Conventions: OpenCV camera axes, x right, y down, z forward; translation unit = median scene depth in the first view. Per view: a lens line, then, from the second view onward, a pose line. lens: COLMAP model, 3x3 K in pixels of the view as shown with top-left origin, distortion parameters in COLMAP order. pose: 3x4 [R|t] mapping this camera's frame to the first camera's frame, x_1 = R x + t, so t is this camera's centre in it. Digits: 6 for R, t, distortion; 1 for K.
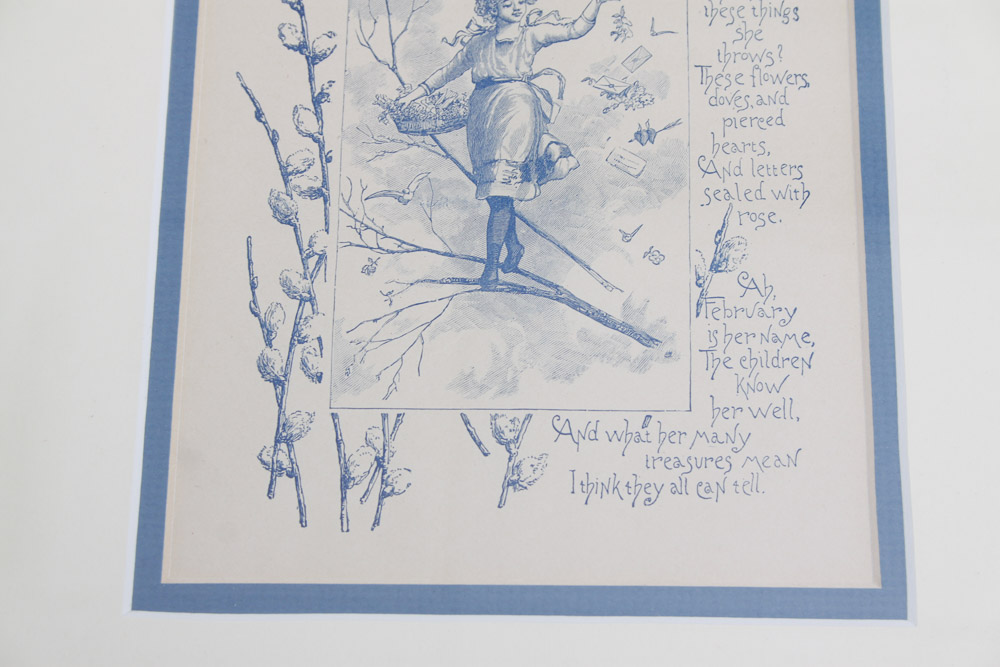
lens RADIAL K [[2430.5, 0, 499.5], [0, 2430.5, 378.0], [0, 0, 1]] dist [0.079274, 0.000000]
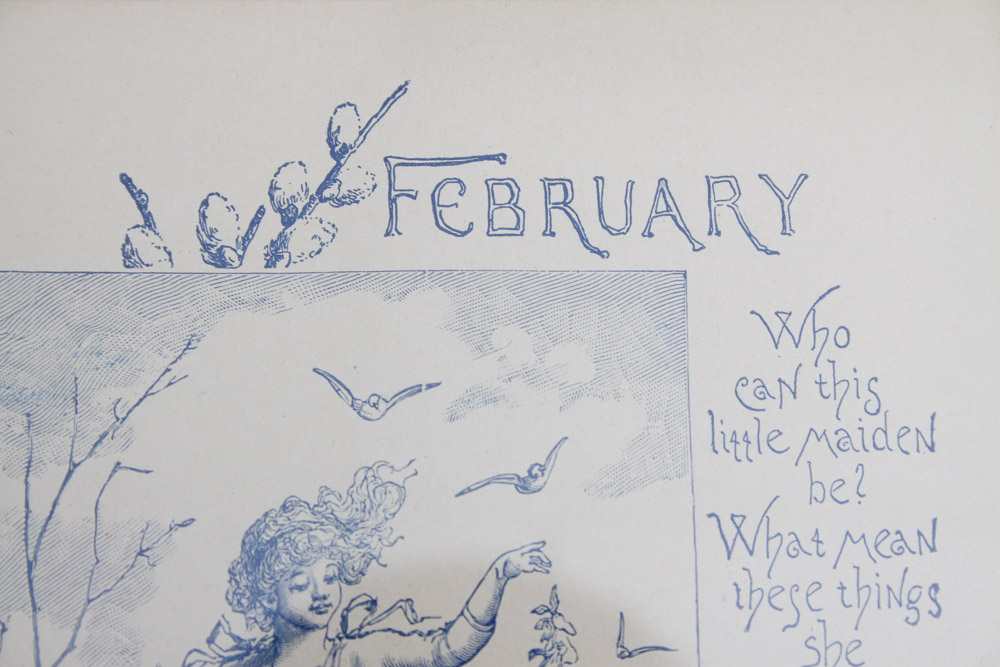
lens RADIAL K [[2430.5, 0, 507.7], [0, 2430.5, 326.0], [0, 0, 1]] dist [0.079274, 0.000000]
pose [[0.999061, -0.011574, 0.041742, 0.024776], [0.007836, 0.996033, 0.088641, -0.253564], [-0.042602, -0.088231, 0.995189, 0.583218]]
